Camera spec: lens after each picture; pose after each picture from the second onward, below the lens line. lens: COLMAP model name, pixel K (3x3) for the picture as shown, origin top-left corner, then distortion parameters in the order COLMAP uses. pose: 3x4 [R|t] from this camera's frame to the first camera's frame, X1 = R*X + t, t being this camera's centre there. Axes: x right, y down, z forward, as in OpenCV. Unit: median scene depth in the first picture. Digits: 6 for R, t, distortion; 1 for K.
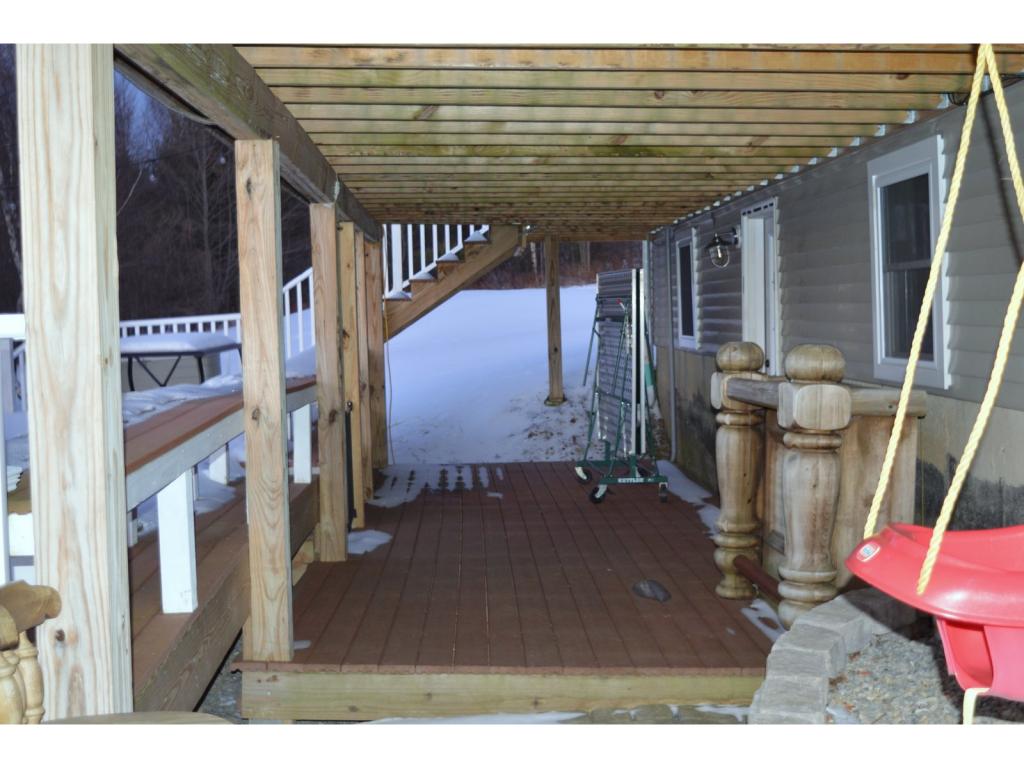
lens RADIAL K [[1349.4, 0, 509.3], [0, 1349.4, 383.7], [0, 0, 1]] dist [-0.058045, 0.000000]
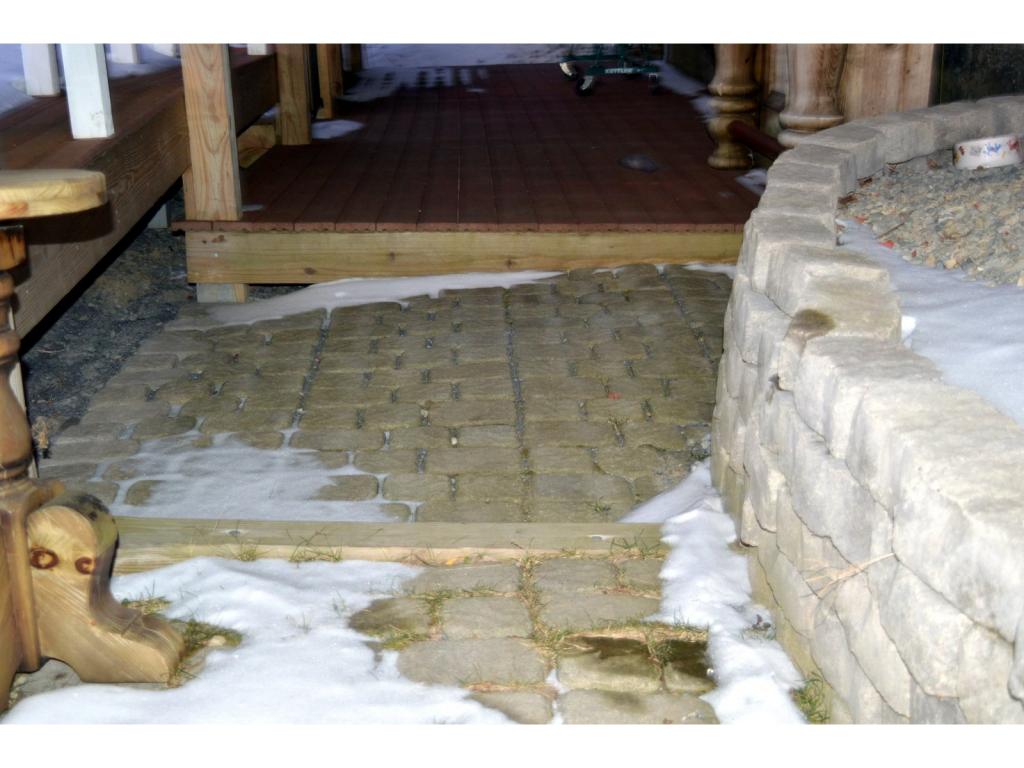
lens RADIAL K [[1349.4, 0, 514.0], [0, 1349.4, 383.6], [0, 0, 1]] dist [-0.058045, 0.000000]
pose [[0.999904, -0.010740, 0.008797, 0.014026], [0.008100, 0.965947, 0.258615, 0.079403], [-0.011275, -0.258519, 0.965940, 0.092863]]
